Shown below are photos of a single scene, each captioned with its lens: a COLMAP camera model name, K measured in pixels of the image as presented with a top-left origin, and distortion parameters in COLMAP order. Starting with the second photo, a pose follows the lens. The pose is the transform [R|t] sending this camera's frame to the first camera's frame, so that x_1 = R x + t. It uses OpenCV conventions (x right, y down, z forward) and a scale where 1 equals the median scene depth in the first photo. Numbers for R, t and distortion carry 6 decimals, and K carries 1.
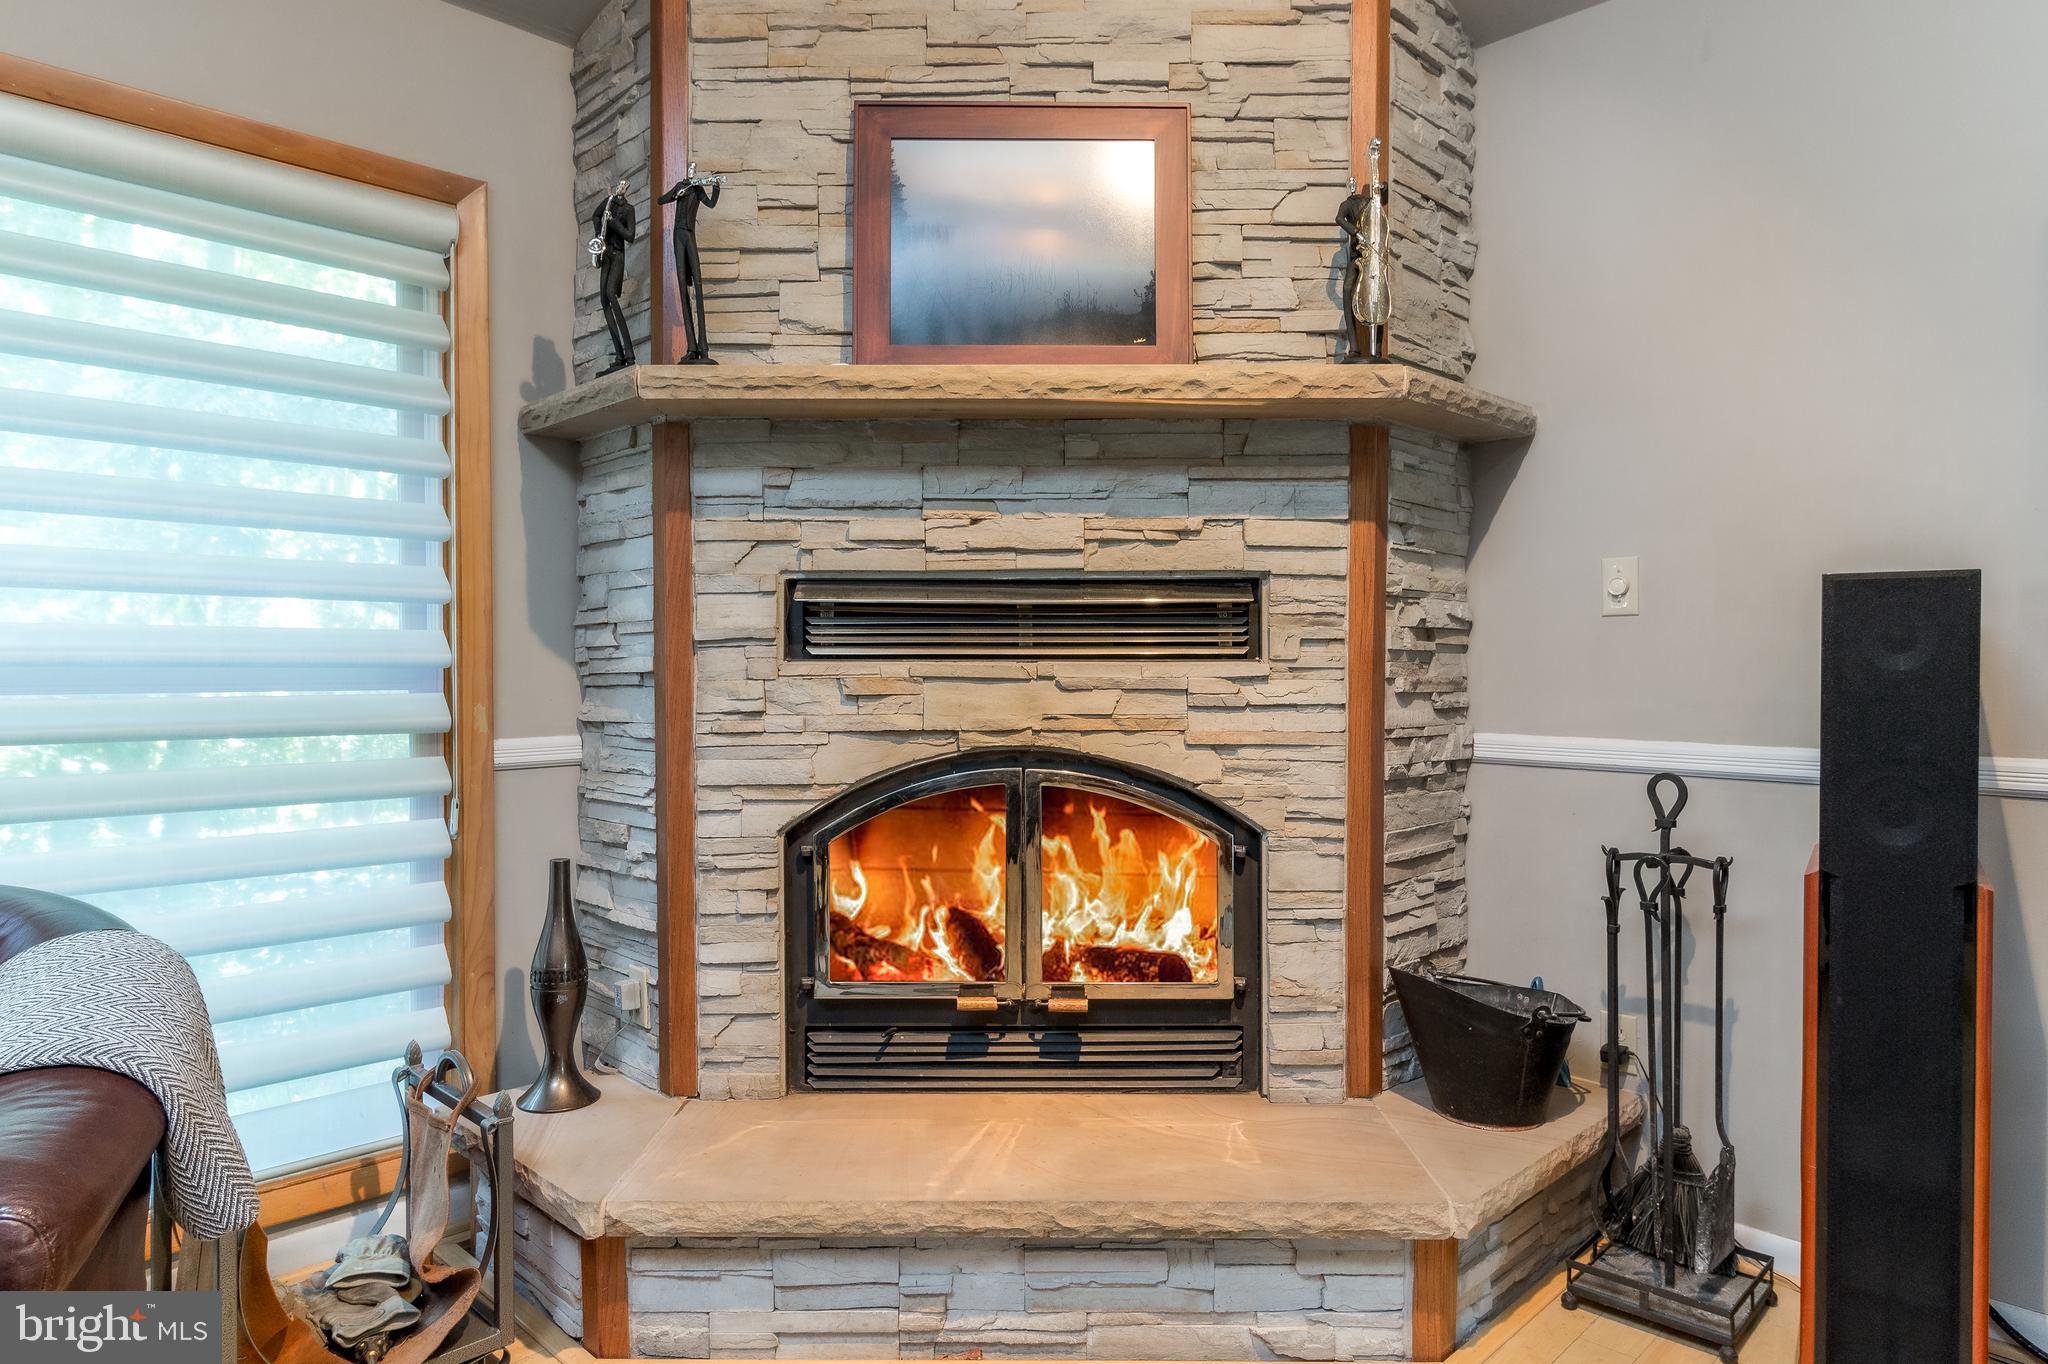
lens RADIAL K [[1222.3, 0, 1024.0], [0, 1222.3, 682.0], [0, 0, 1]] dist [0.002246, 0.000500]
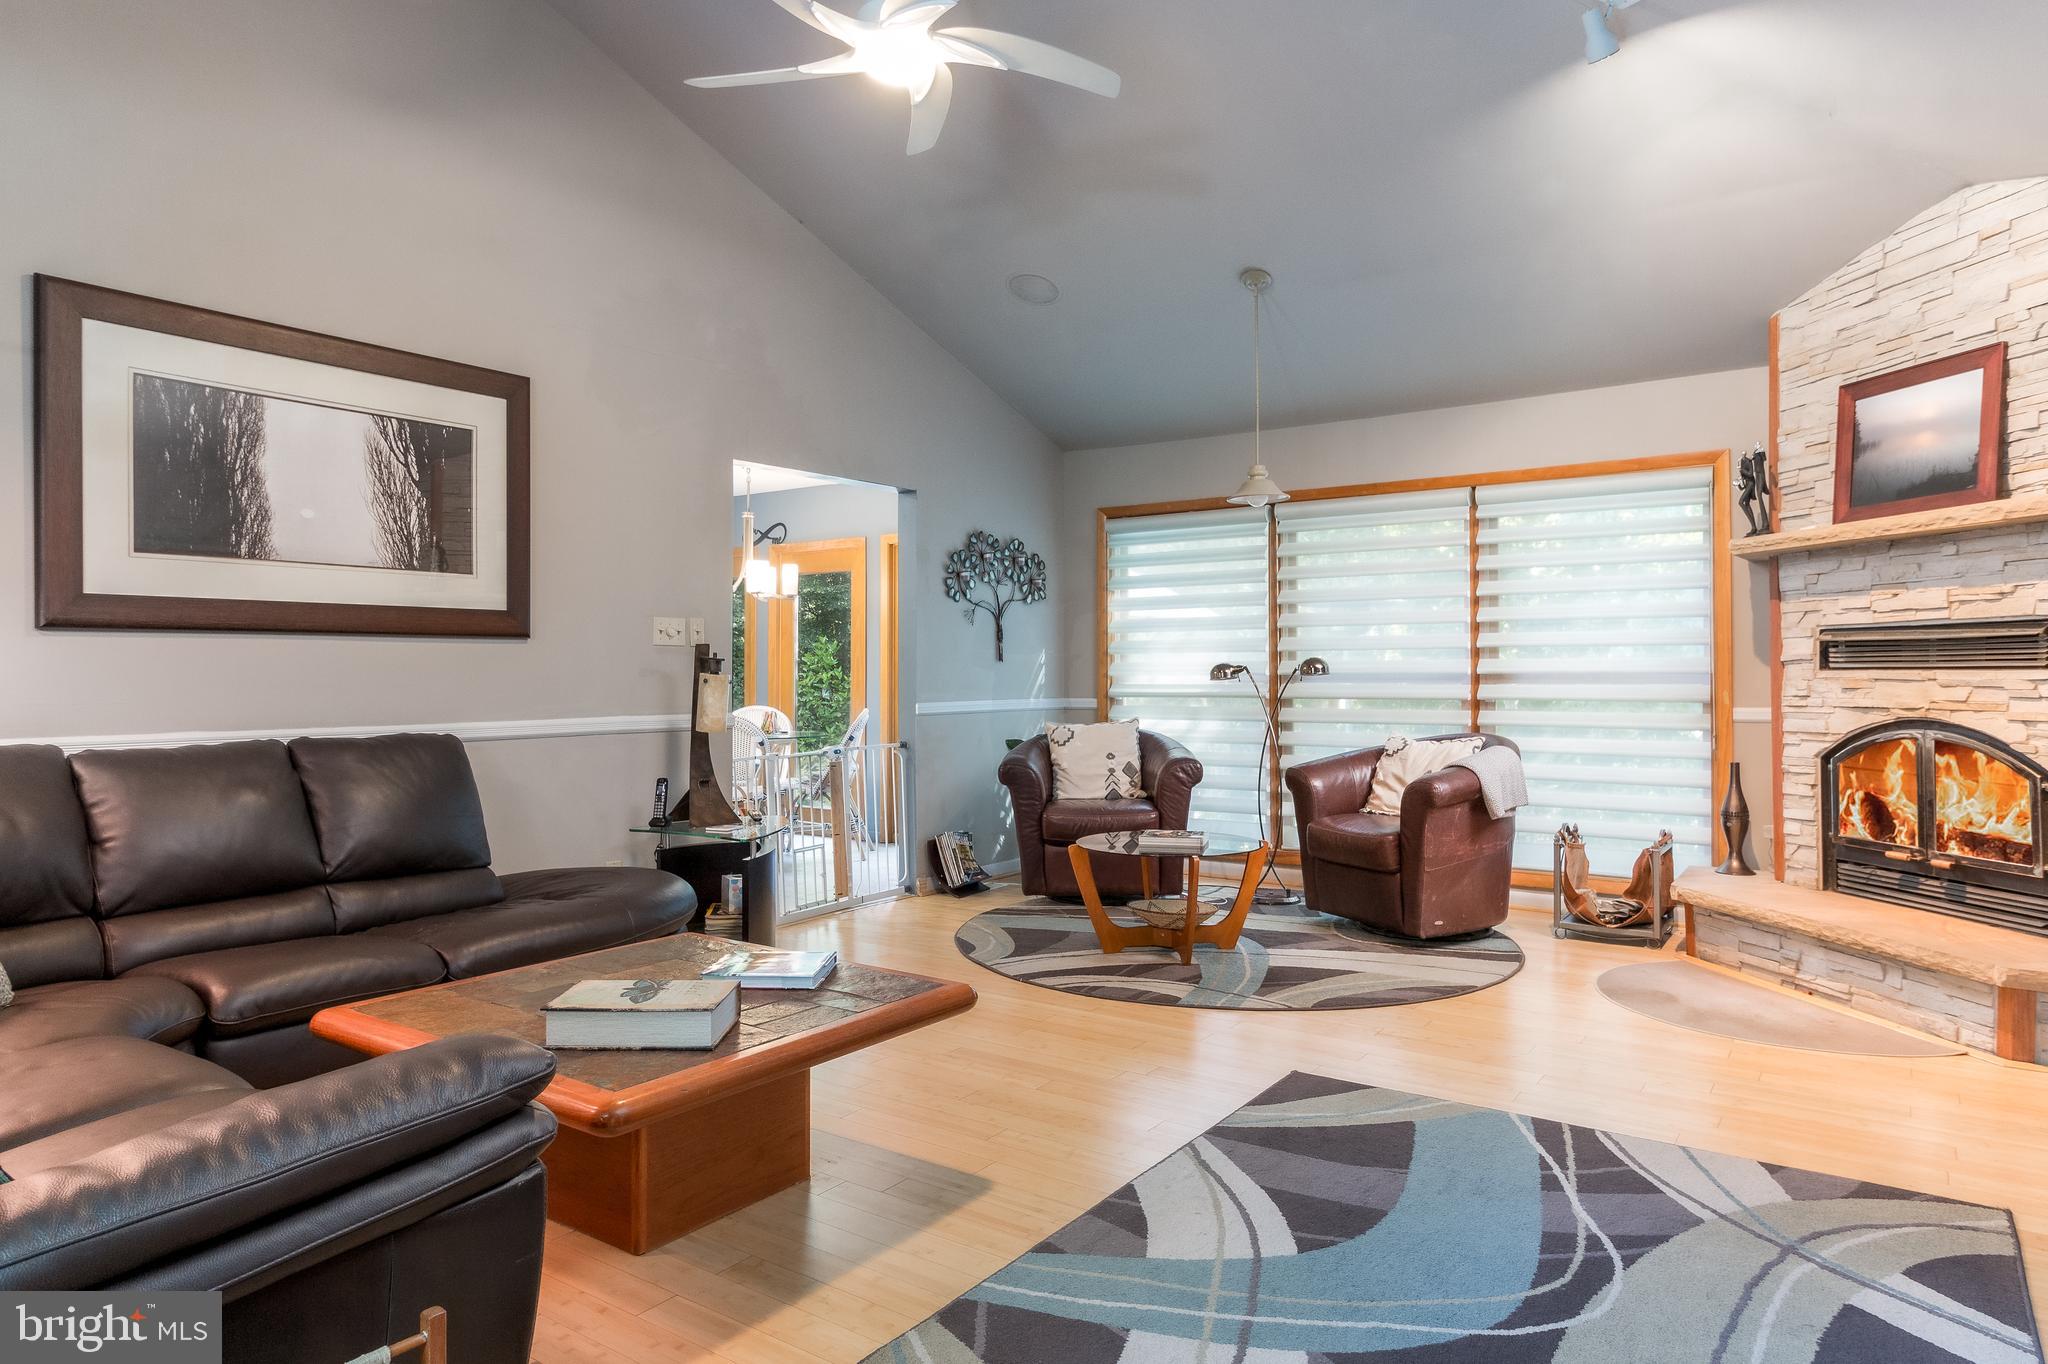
lens RADIAL K [[1222.3, 0, 1024.0], [0, 1222.3, 682.0], [0, 0, 1]] dist [0.002246, 0.000500]
pose [[0.163346, 0.004874, -0.986557, 1.565461], [-0.001706, 0.999988, 0.004657, -0.005939], [0.986567, 0.000923, 0.163352, -0.605435]]
